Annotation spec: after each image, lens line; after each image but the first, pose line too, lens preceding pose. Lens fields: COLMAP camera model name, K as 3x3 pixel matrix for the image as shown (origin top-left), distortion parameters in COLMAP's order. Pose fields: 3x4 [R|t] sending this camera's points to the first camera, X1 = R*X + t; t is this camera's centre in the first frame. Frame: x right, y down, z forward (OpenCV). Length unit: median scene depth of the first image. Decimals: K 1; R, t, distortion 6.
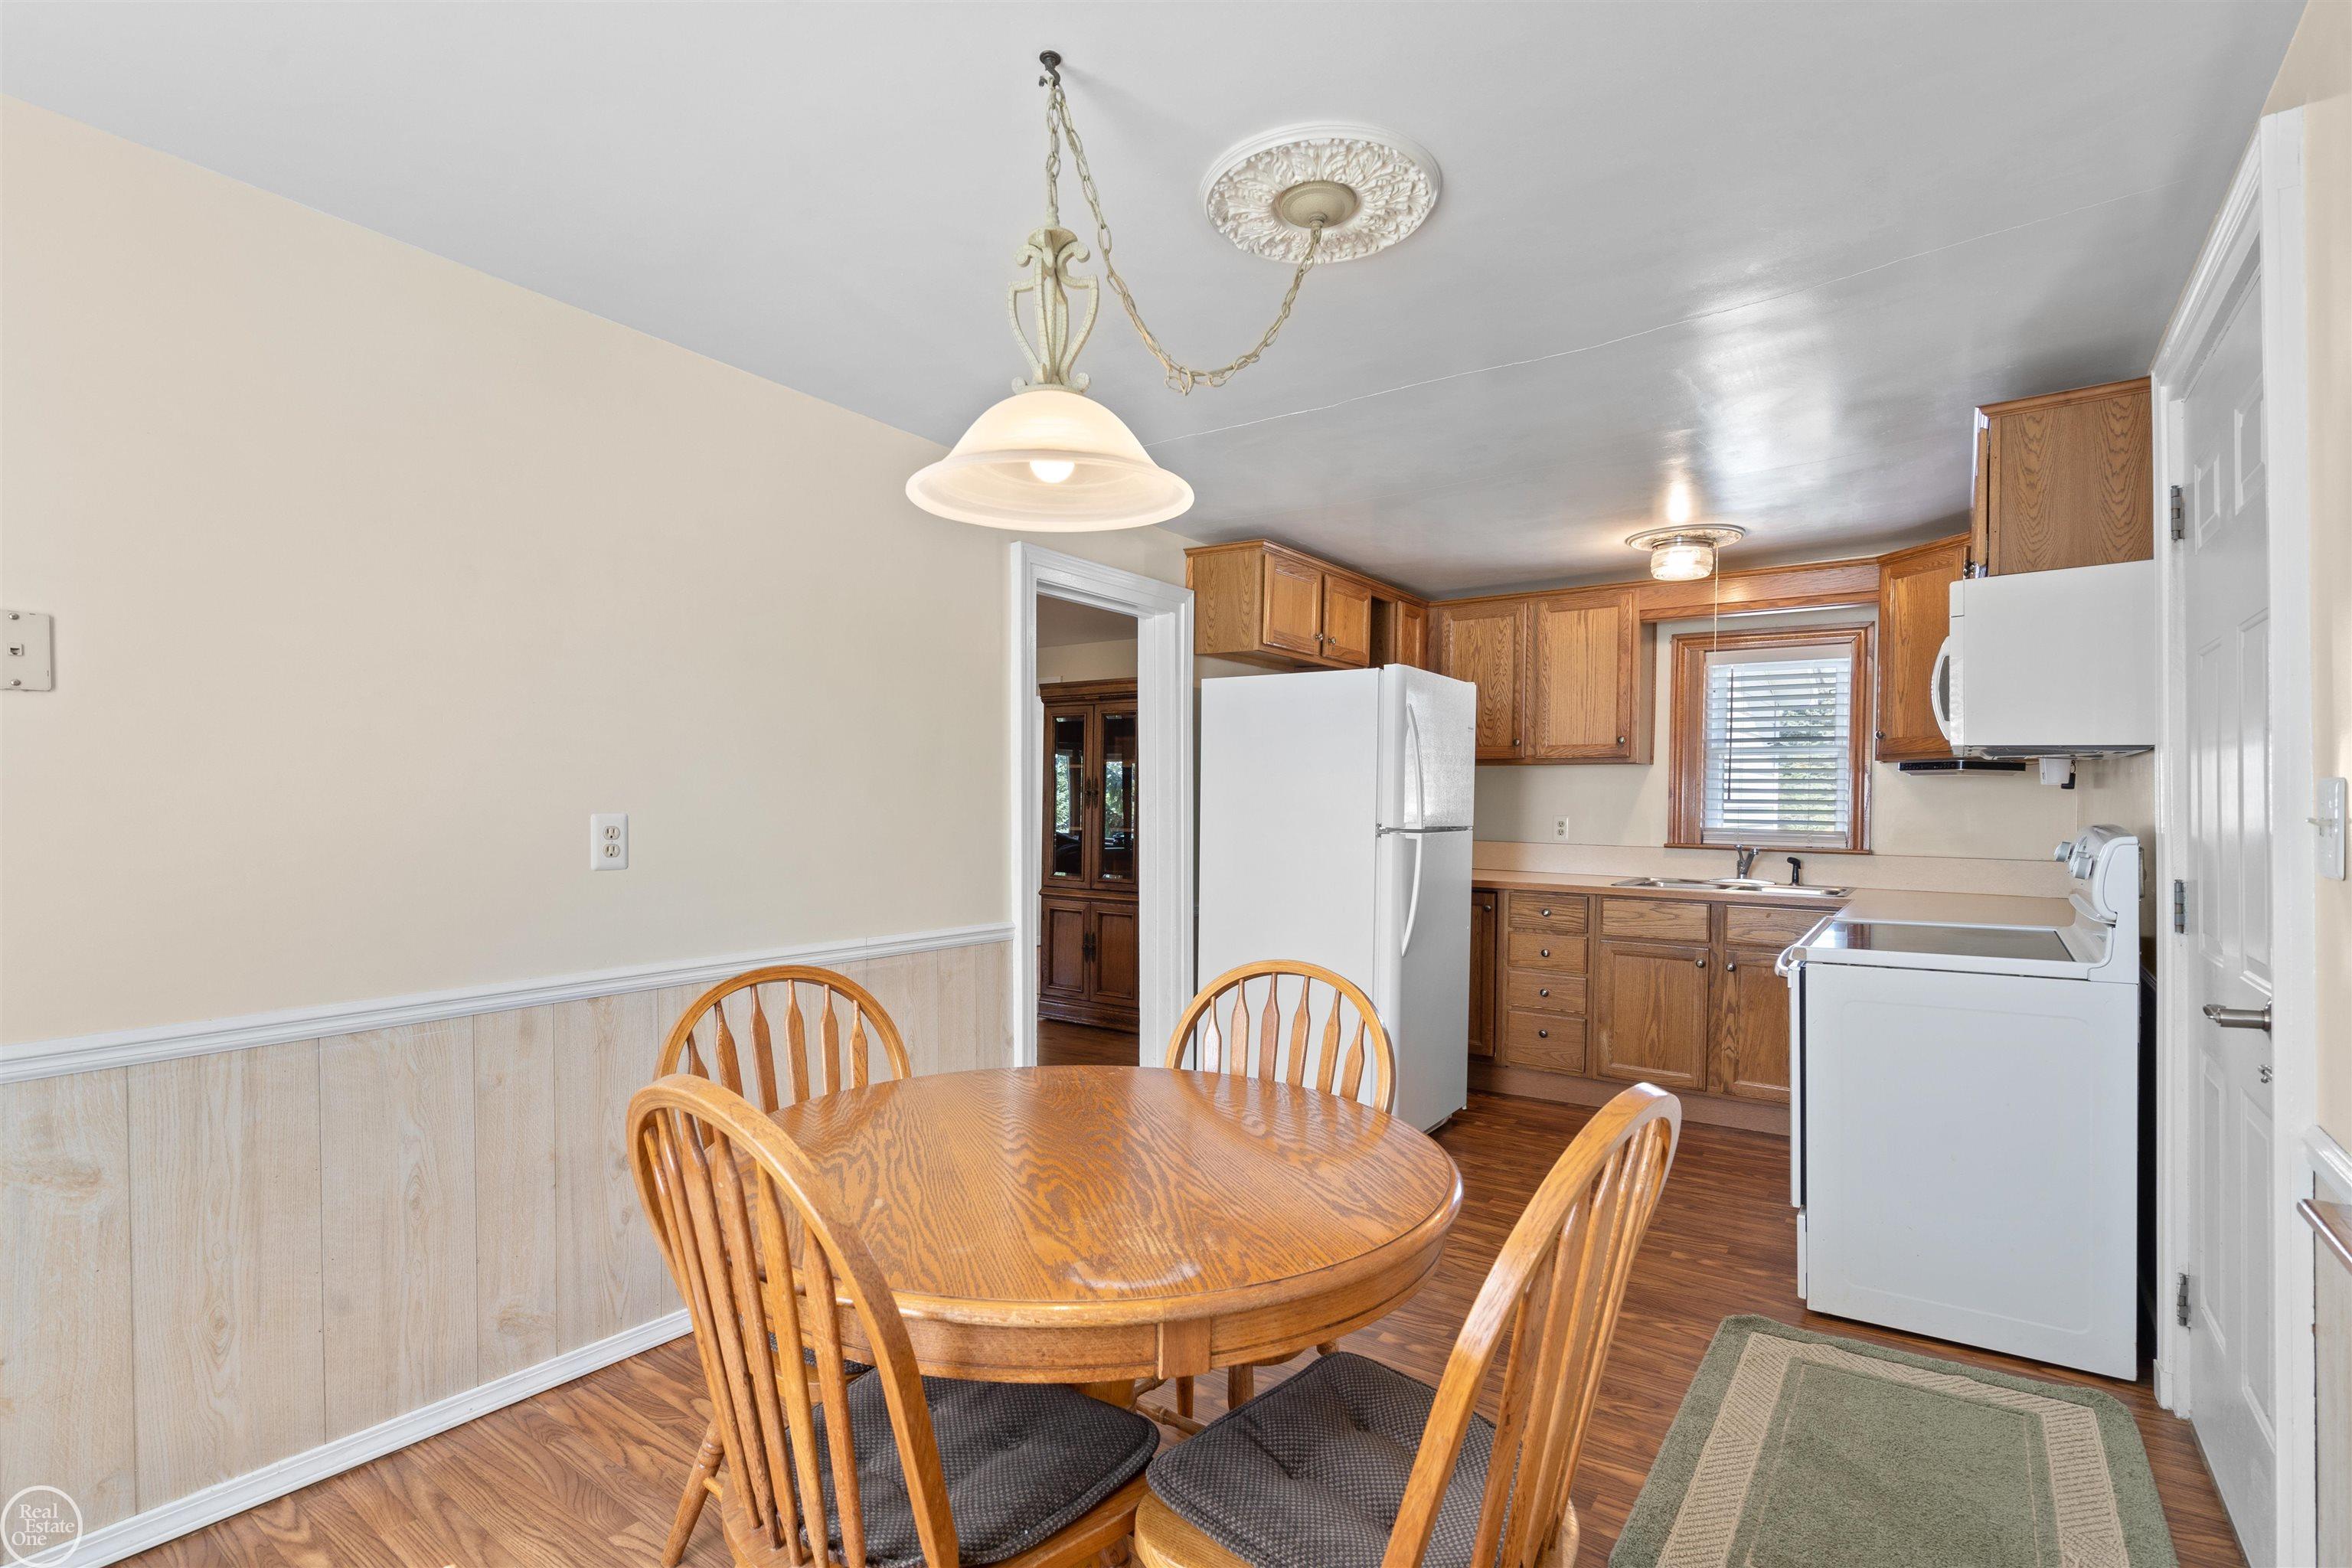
lens RADIAL K [[1078.9, 0, 1178.4], [0, 1078.9, 792.3], [0, 0, 1]] dist [-0.002952, -0.000166]
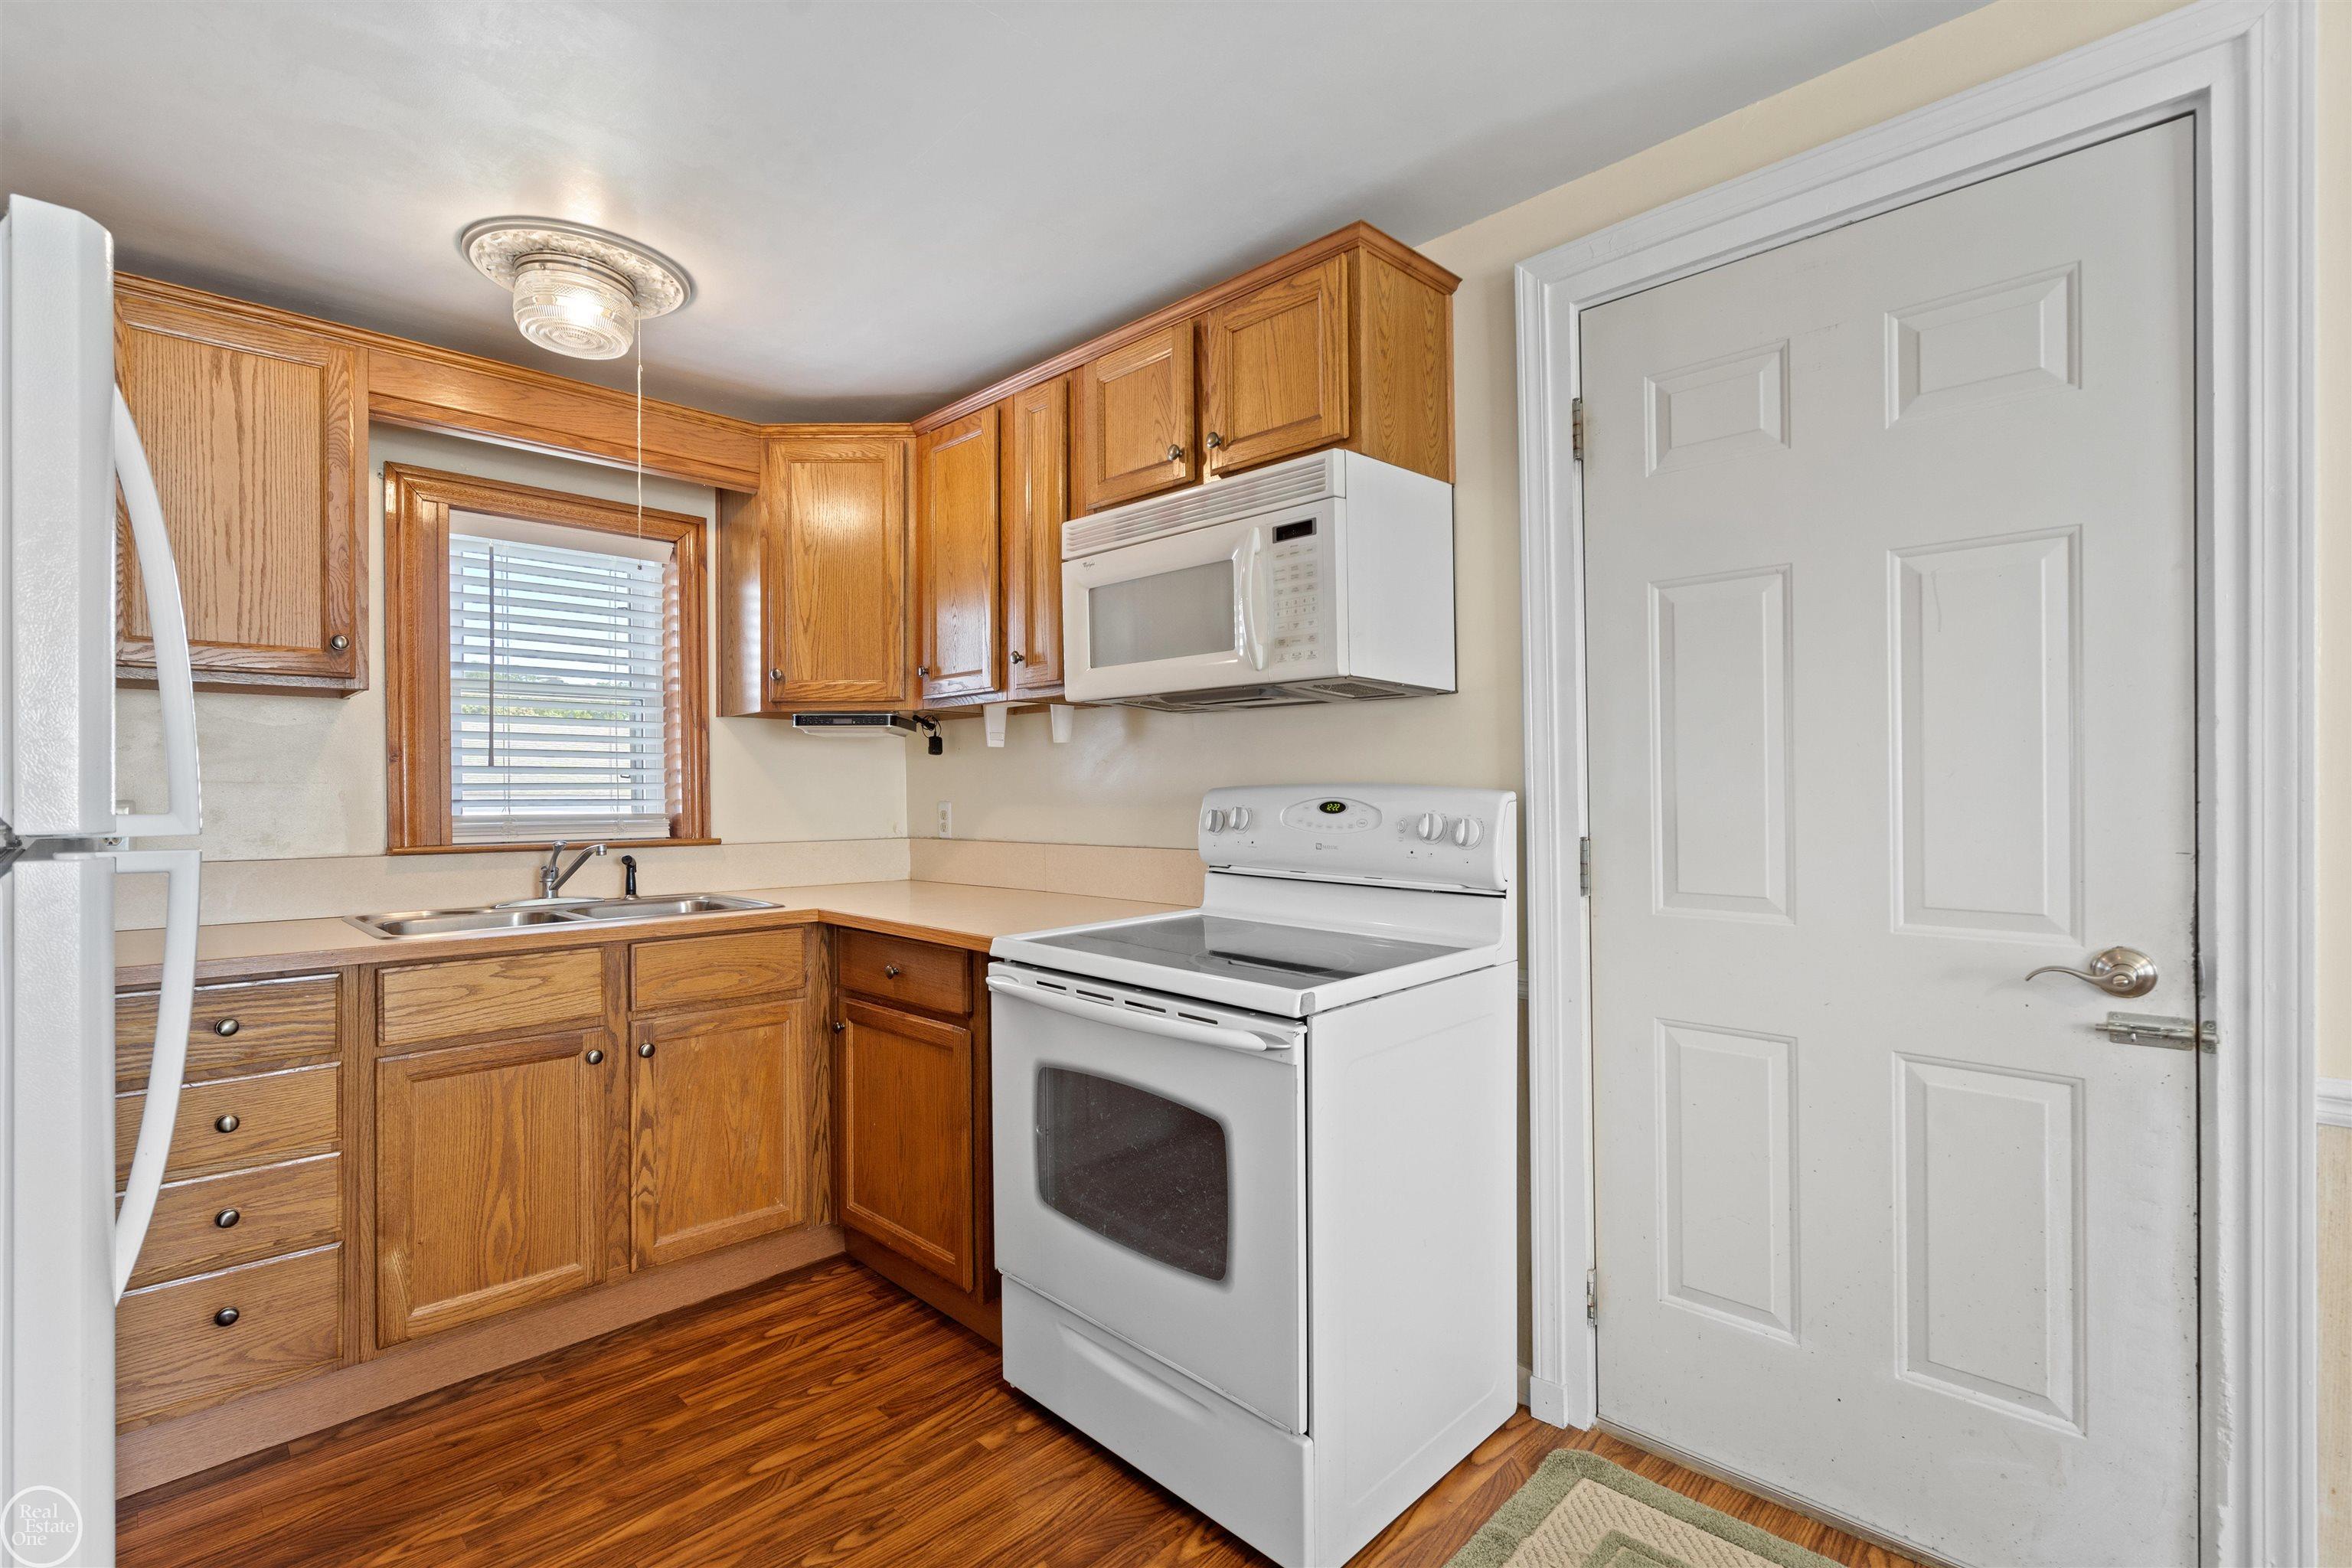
lens RADIAL K [[1078.9, 0, 1177.1], [0, 1078.9, 795.8], [0, 0, 1]] dist [-0.002952, -0.000166]
pose [[0.164437, -0.013748, 0.986292, -0.011113], [0.001275, 0.999905, 0.013725, 0.016644], [-0.986387, -0.000999, 0.164439, 0.584971]]
